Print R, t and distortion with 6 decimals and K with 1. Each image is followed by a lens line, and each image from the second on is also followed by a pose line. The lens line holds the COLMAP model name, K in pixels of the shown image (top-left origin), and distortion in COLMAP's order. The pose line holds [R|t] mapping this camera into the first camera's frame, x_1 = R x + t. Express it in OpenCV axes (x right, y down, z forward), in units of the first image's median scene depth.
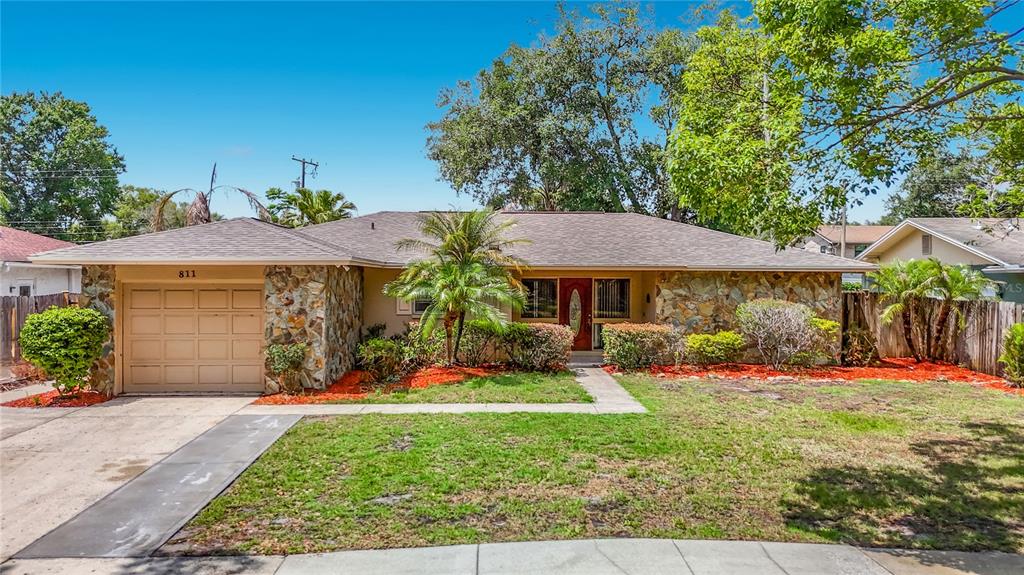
lens RADIAL K [[761.5, 0, 512.0], [0, 761.5, 287.5], [0, 0, 1]] dist [0.033881, -0.003230]
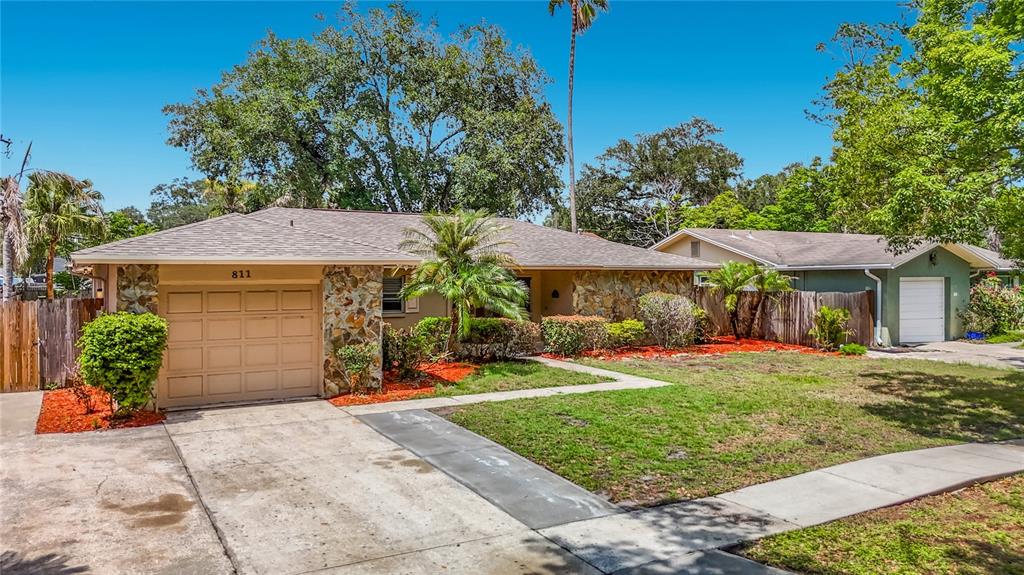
lens RADIAL K [[767.1, 0, 512.7], [0, 767.1, 276.8], [0, 0, 1]] dist [0.087172, -0.104697]
pose [[0.884165, -0.006668, 0.467128, -0.569704], [0.012898, 0.999865, -0.010139, -0.000937], [-0.466997, 0.014990, 0.884132, 0.012082]]
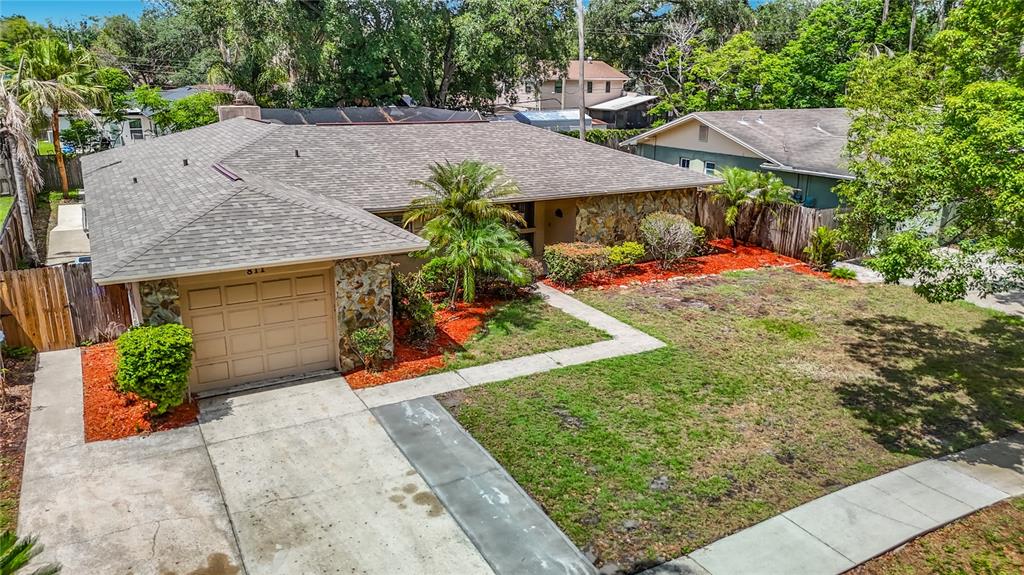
lens RADIAL K [[755.7, 0, 512.0], [0, 755.7, 287.5], [0, 0, 1]] dist [0.091405, -0.113420]
pose [[0.888783, -0.123624, 0.441341, -0.562513], [0.001511, 0.963722, 0.266905, -0.253466], [-0.458325, -0.236554, 0.856726, 0.015596]]
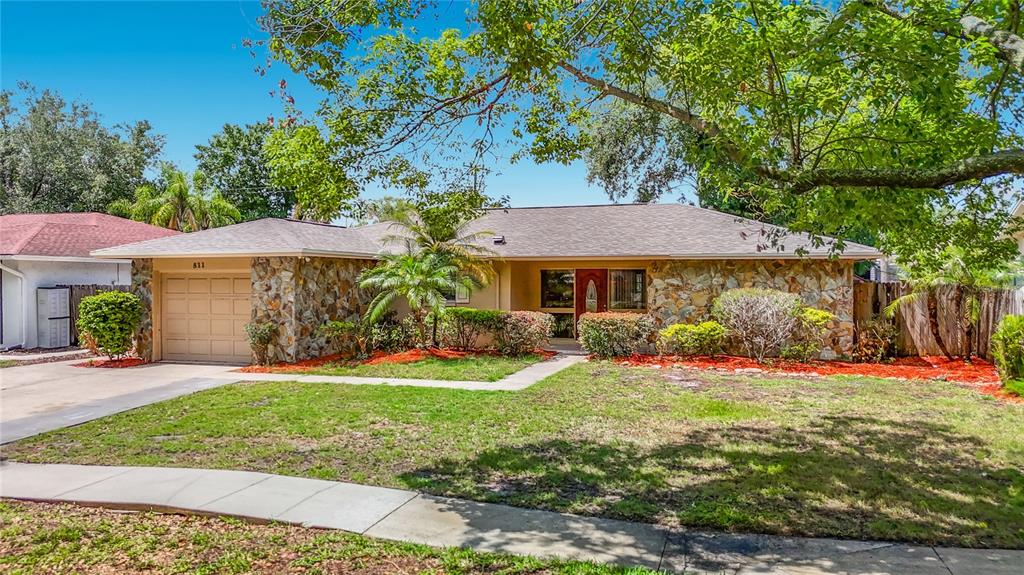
lens RADIAL K [[771.3, 0, 520.3], [0, 771.3, 288.4], [0, 0, 1]] dist [0.022360, -0.000760]
pose [[0.943531, 0.000436, -0.331285, 0.476339], [-0.000326, 1.000000, 0.000386, 0.018936], [0.331285, -0.000257, 0.943531, -0.005807]]
